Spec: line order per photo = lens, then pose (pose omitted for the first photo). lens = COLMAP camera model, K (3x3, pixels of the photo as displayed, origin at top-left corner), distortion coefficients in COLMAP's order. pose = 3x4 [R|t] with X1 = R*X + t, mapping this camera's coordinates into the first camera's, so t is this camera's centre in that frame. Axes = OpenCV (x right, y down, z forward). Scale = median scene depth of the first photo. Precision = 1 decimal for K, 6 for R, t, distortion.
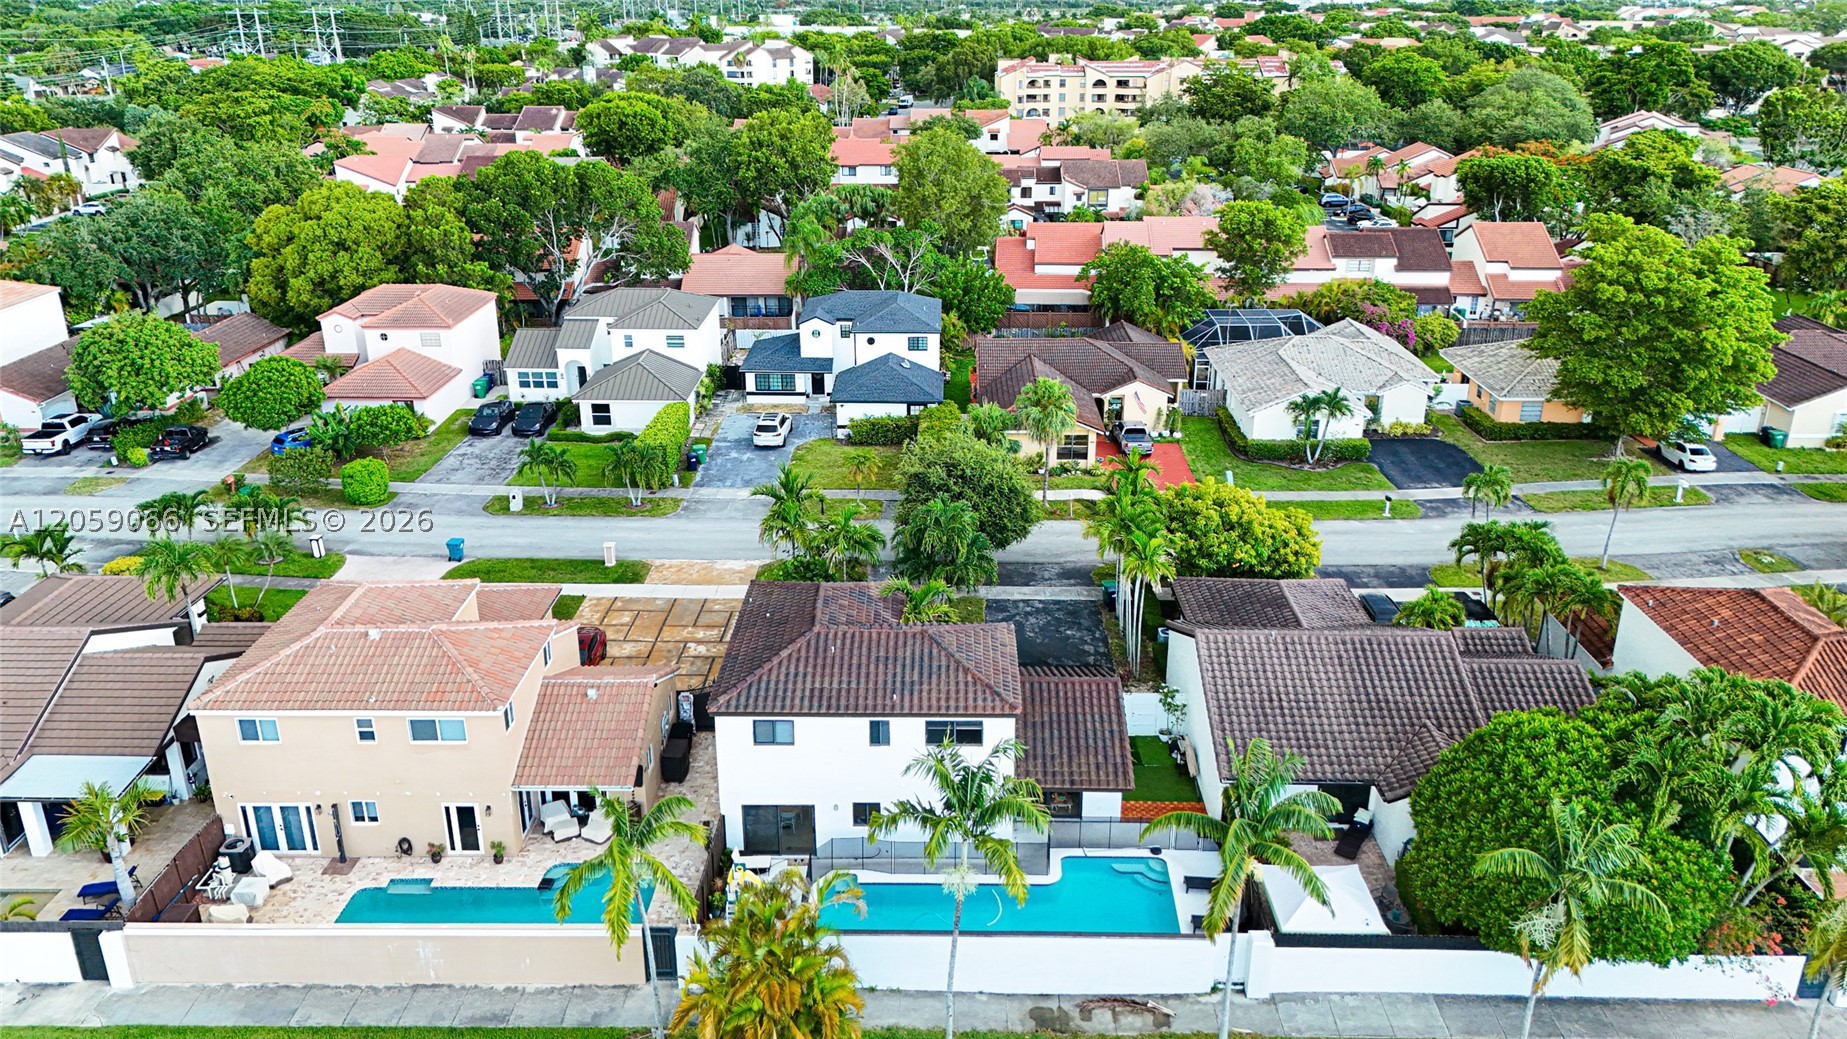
lens RADIAL K [[1351.4, 0, 919.3], [0, 1351.4, 516.0], [0, 0, 1]] dist [0.037980, -0.002186]
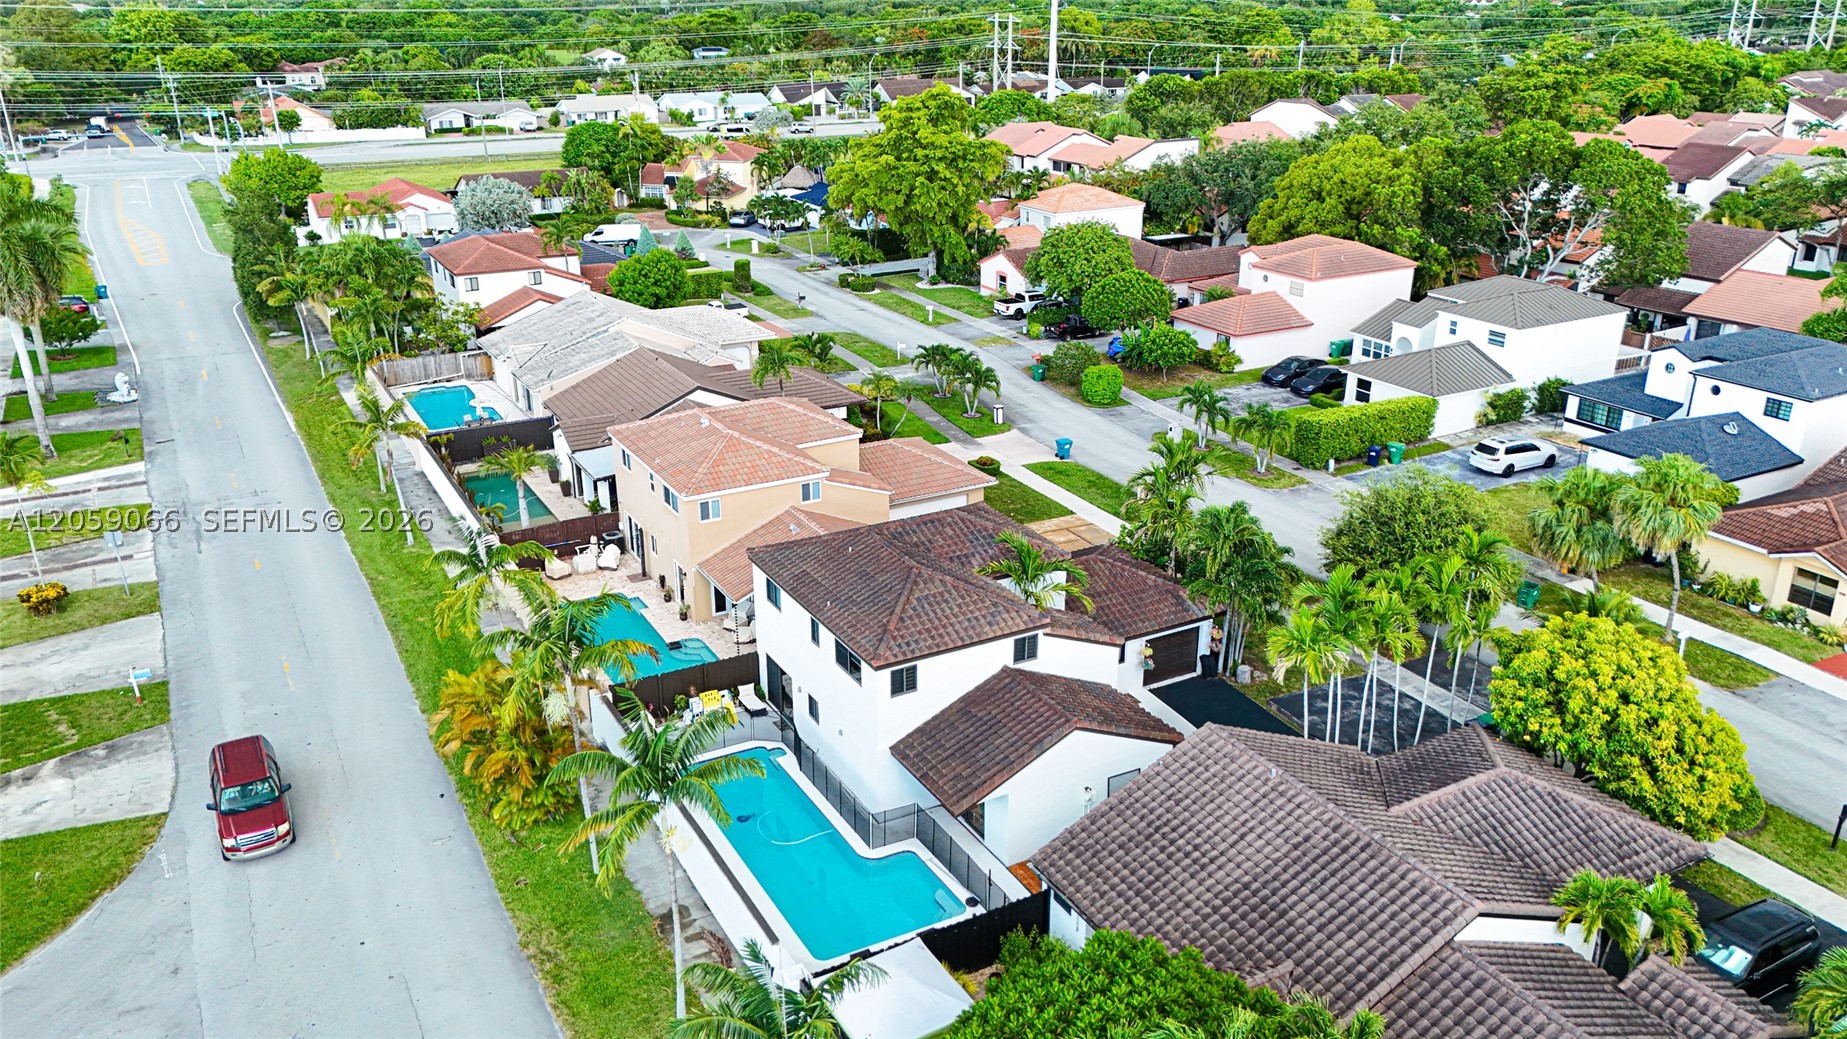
lens RADIAL K [[1351.4, 0, 919.0], [0, 1351.4, 524.9], [0, 0, 1]] dist [0.037980, -0.002186]
pose [[0.502030, 0.318659, -0.804004, 0.395023], [-0.311457, 0.933884, 0.175658, -0.057706], [0.806821, 0.162227, 0.568086, 0.233737]]
